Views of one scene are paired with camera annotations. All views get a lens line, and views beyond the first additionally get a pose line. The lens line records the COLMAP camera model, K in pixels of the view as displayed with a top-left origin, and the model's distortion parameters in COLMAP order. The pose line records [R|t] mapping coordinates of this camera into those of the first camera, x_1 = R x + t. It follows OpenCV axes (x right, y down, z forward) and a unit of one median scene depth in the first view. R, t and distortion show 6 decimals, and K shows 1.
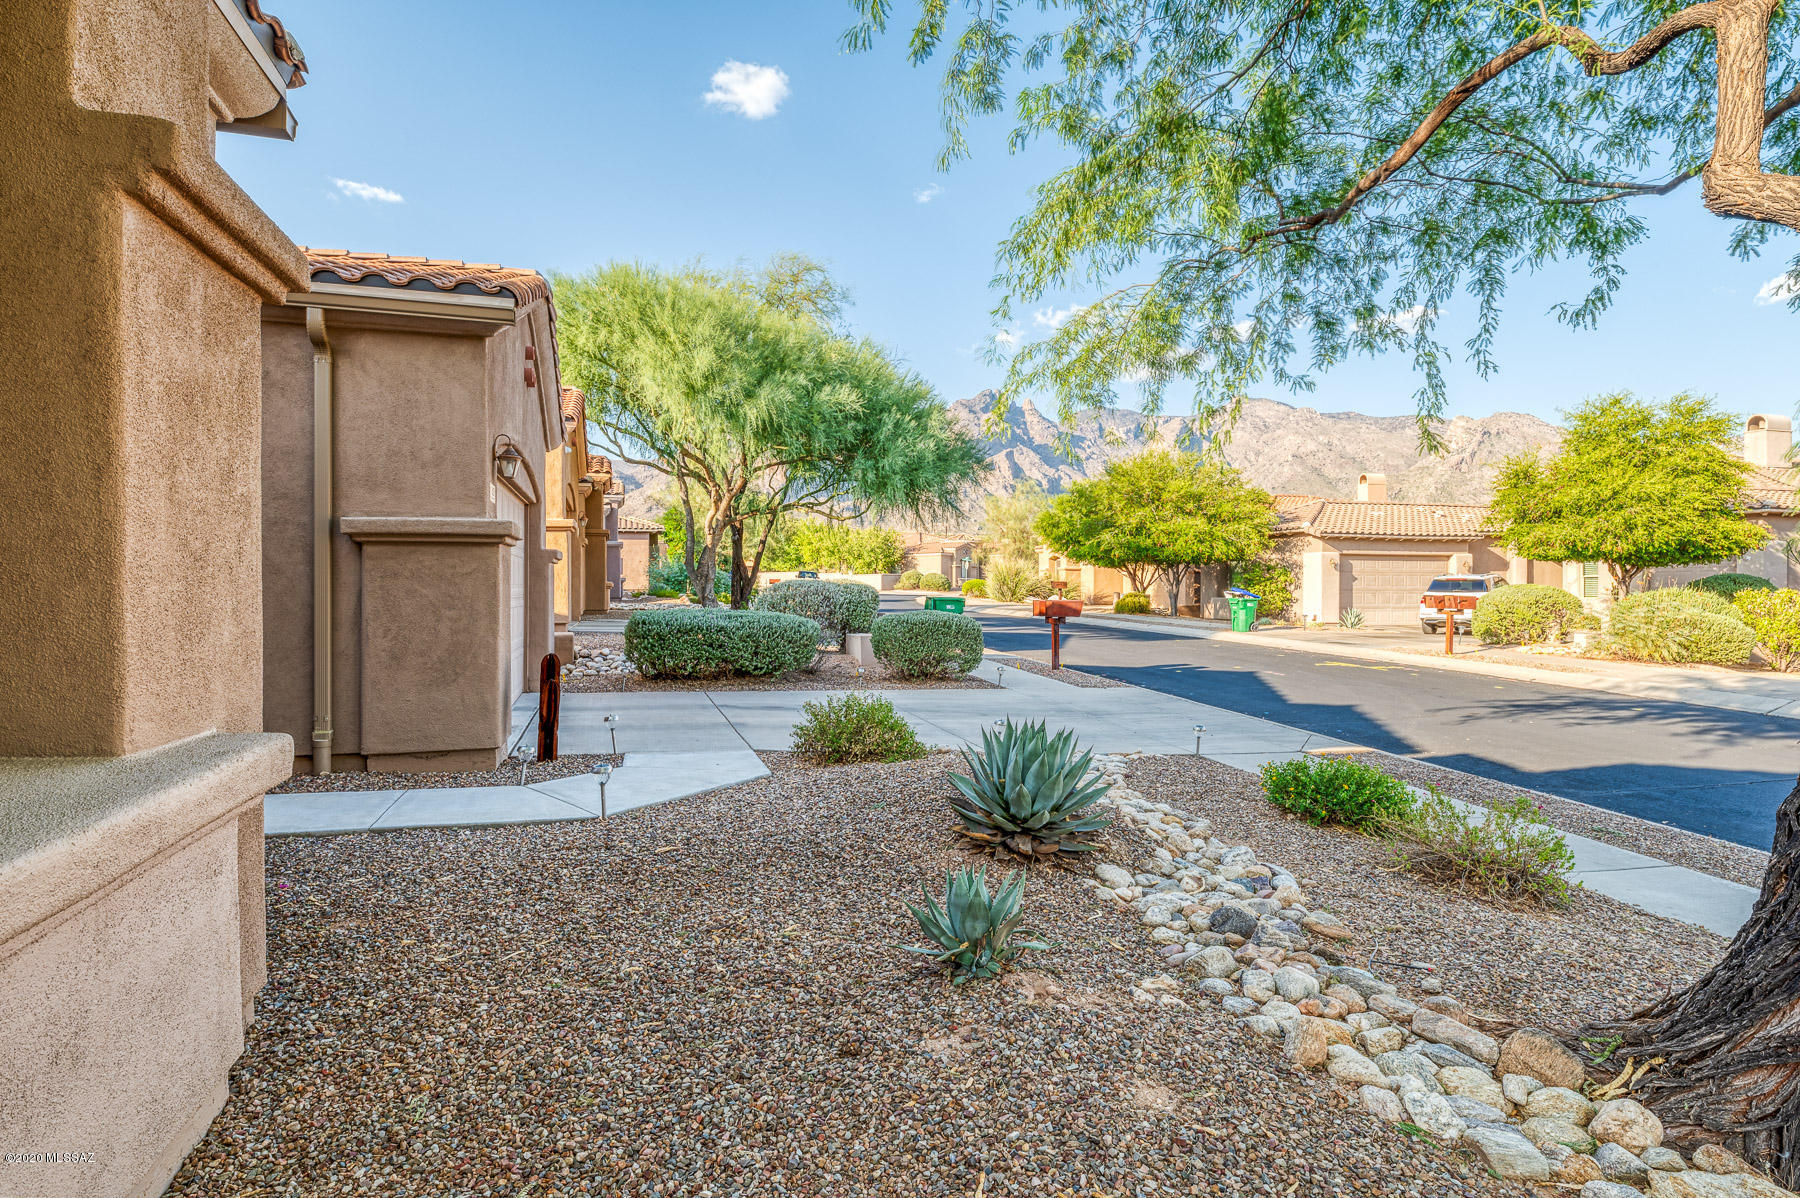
lens RADIAL K [[946.4, 0, 900.0], [0, 946.4, 599.0], [0, 0, 1]] dist [0.001993, 0.000227]
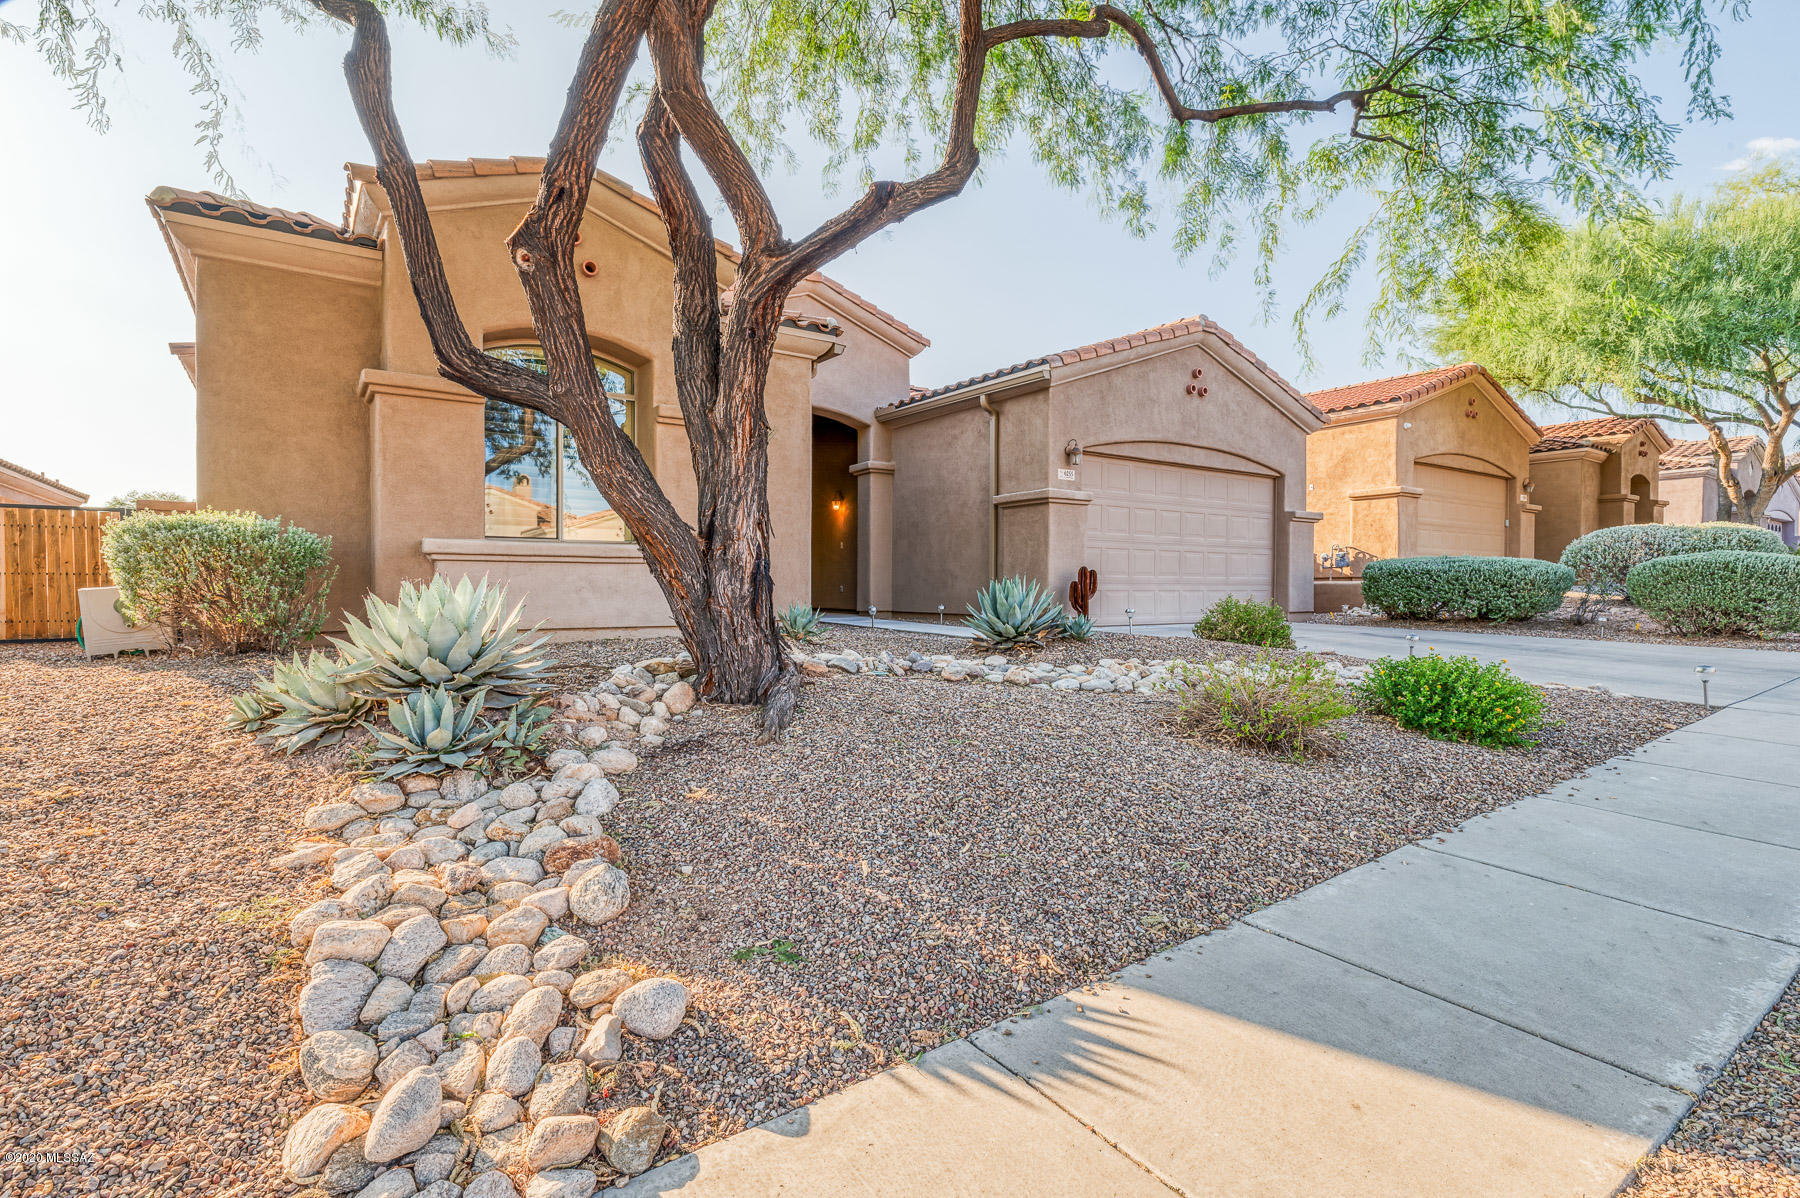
lens RADIAL K [[862.7, 0, 900.0], [0, 862.7, 599.0], [0, 0, 1]] dist [0.000654, 0.000365]
pose [[0.321644, 0.014093, -0.946756, 1.053208], [-0.010320, 0.999882, 0.011377, 0.109804], [0.946804, 0.006111, 0.321752, 0.216246]]
